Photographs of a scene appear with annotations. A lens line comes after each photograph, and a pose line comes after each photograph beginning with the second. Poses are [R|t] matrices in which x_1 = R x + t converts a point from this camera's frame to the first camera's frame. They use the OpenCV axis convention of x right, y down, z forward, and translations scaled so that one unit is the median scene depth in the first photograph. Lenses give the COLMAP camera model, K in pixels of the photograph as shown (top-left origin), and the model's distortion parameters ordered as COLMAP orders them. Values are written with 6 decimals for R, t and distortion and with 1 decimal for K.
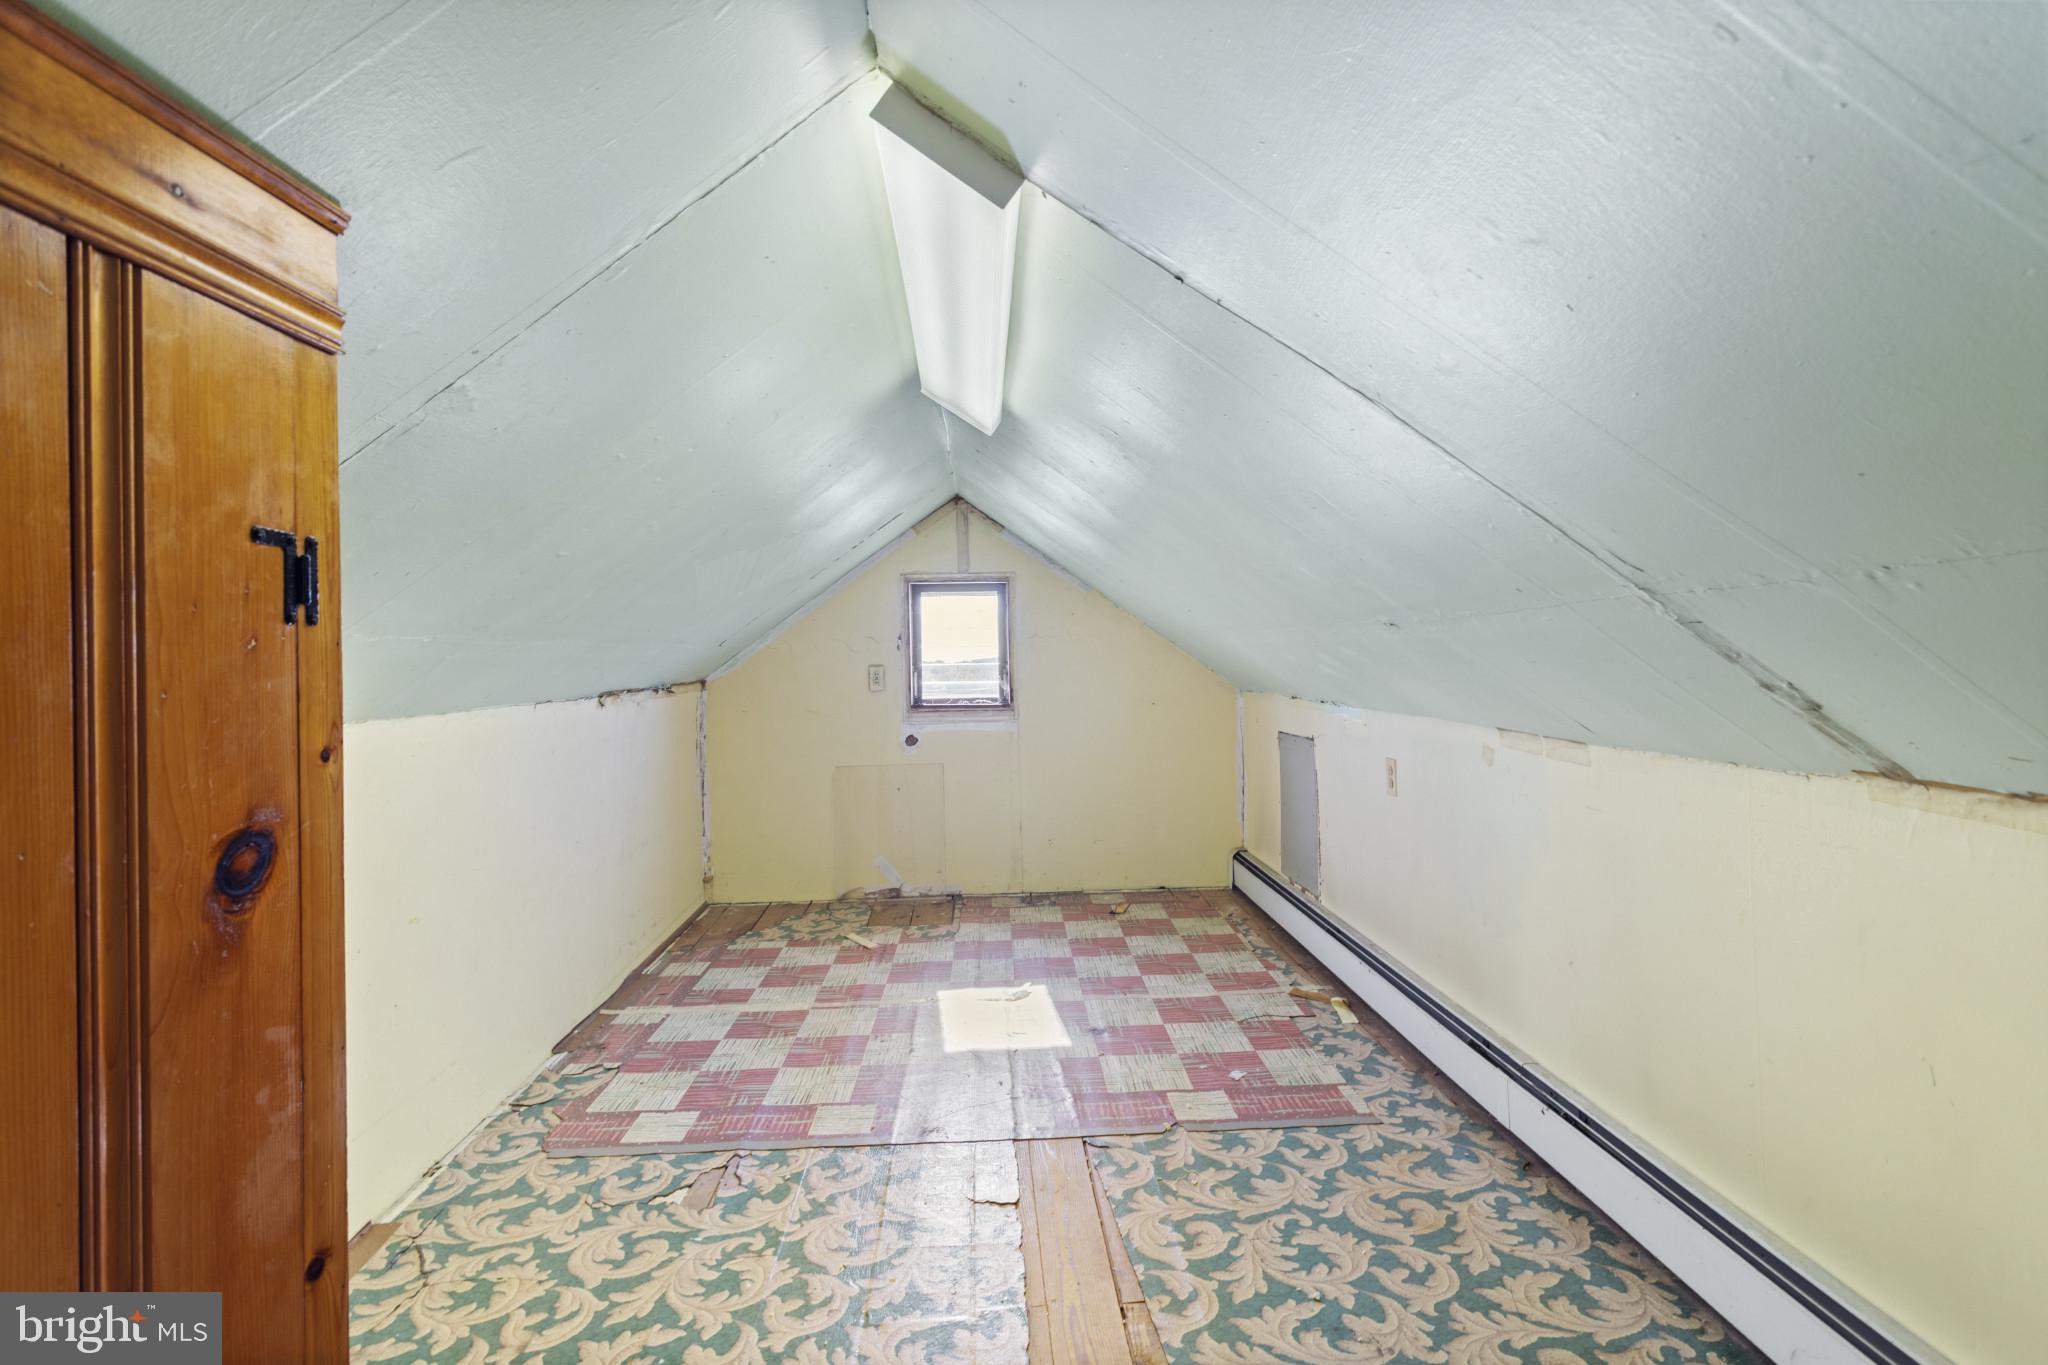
lens RADIAL K [[992.5, 0, 1024.8], [0, 992.5, 650.9], [0, 0, 1]] dist [0.003526, 0.000848]
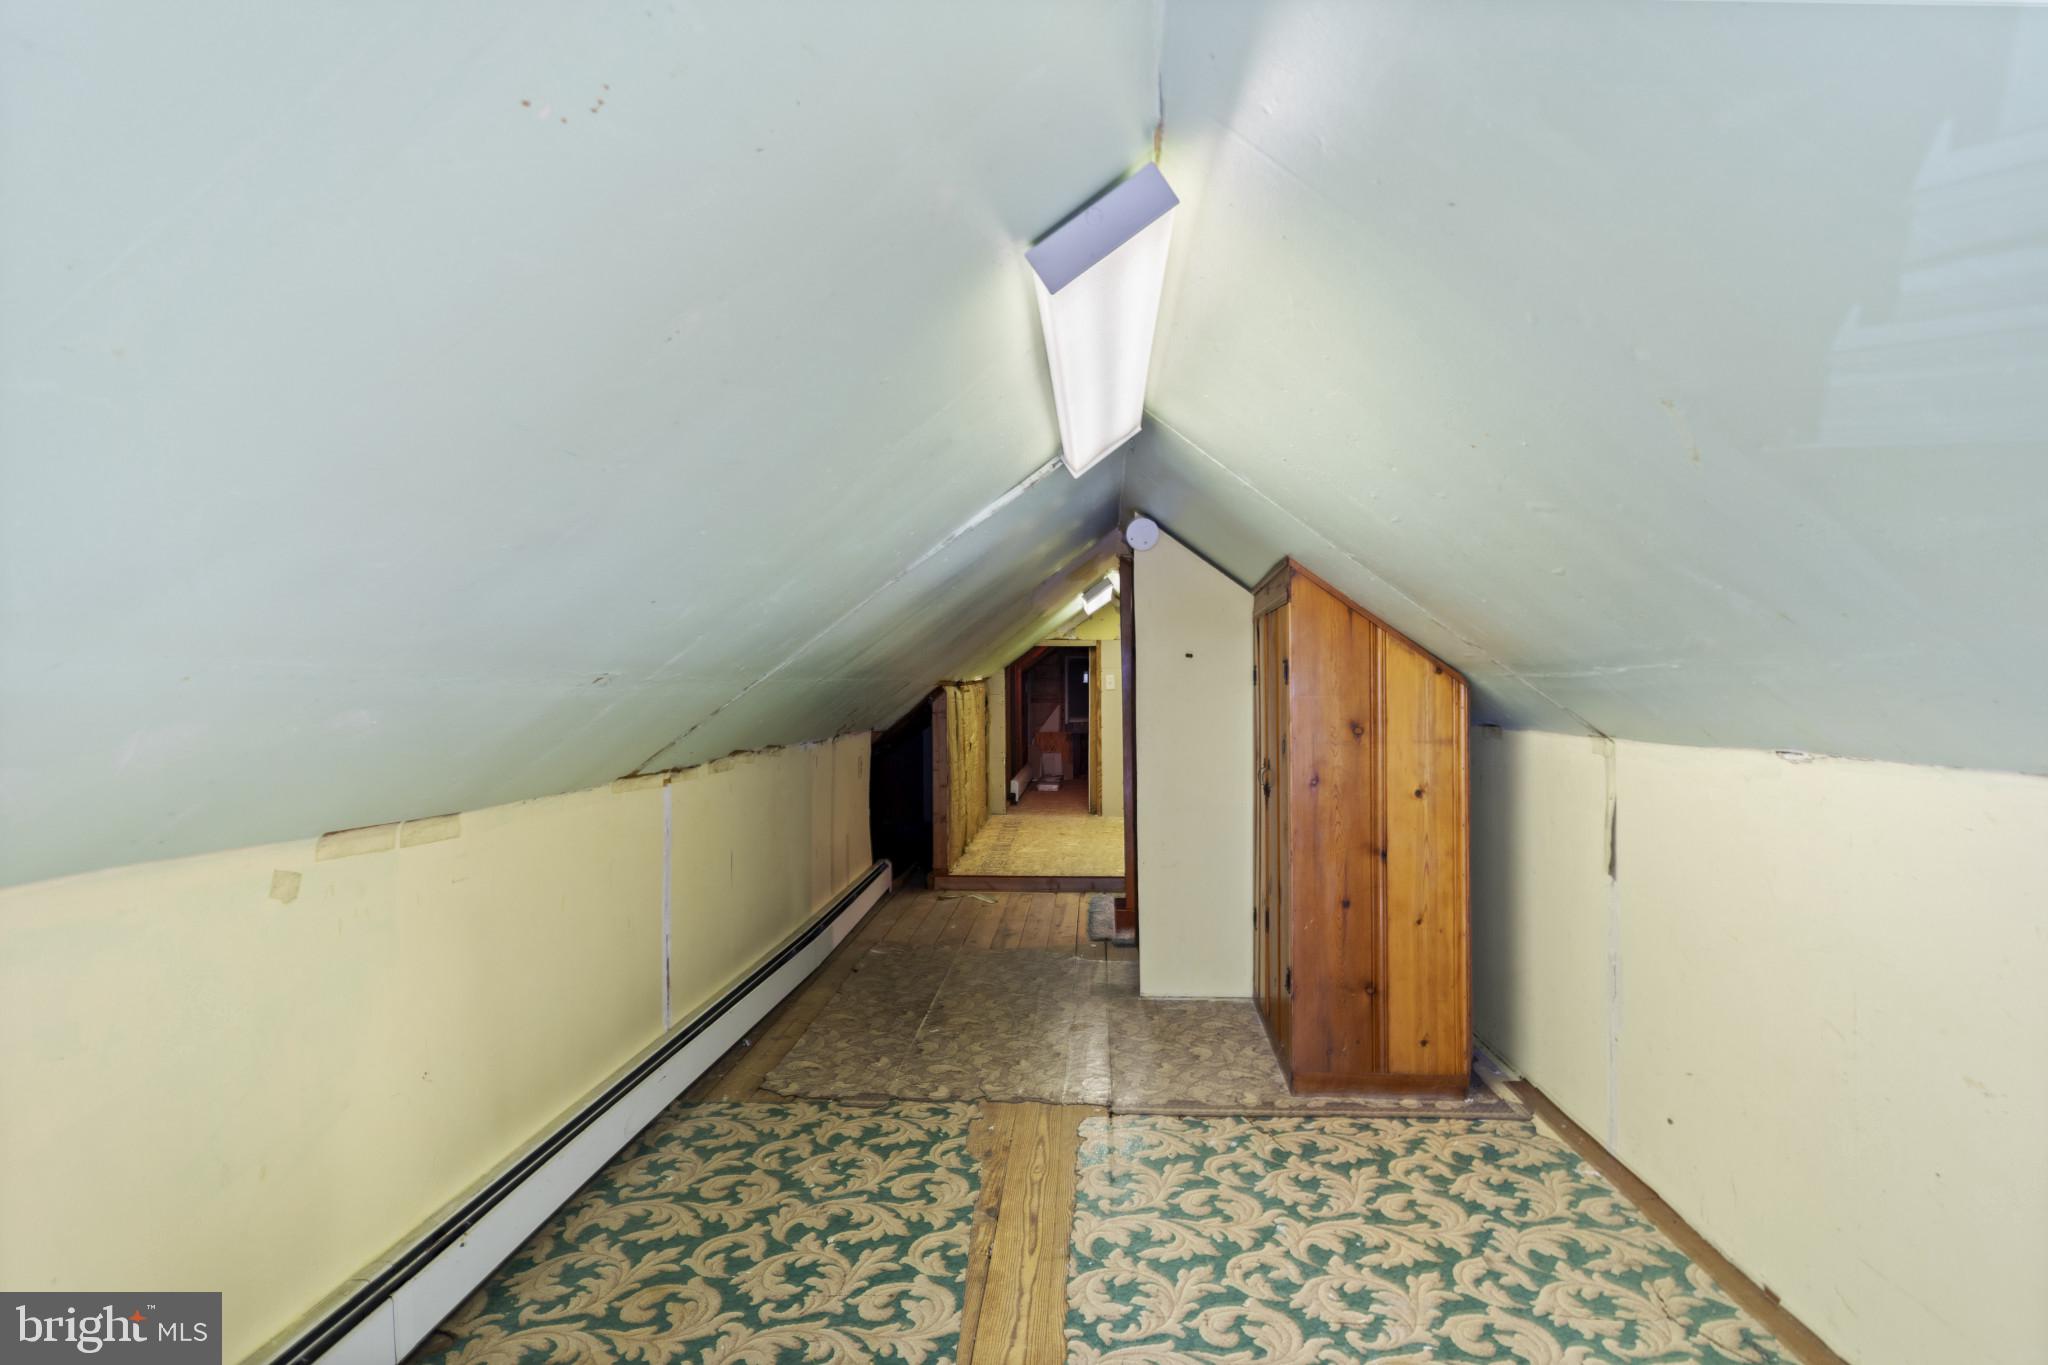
lens RADIAL K [[1031.8, 0, 1022.3], [0, 1031.8, 661.0], [0, 0, 1]] dist [0.005309, 0.000554]
pose [[-0.992064, 0.036659, 0.120267, -0.105155], [0.031815, 0.998613, -0.041955, 0.005802], [-0.121638, -0.037796, -0.991855, 2.058828]]
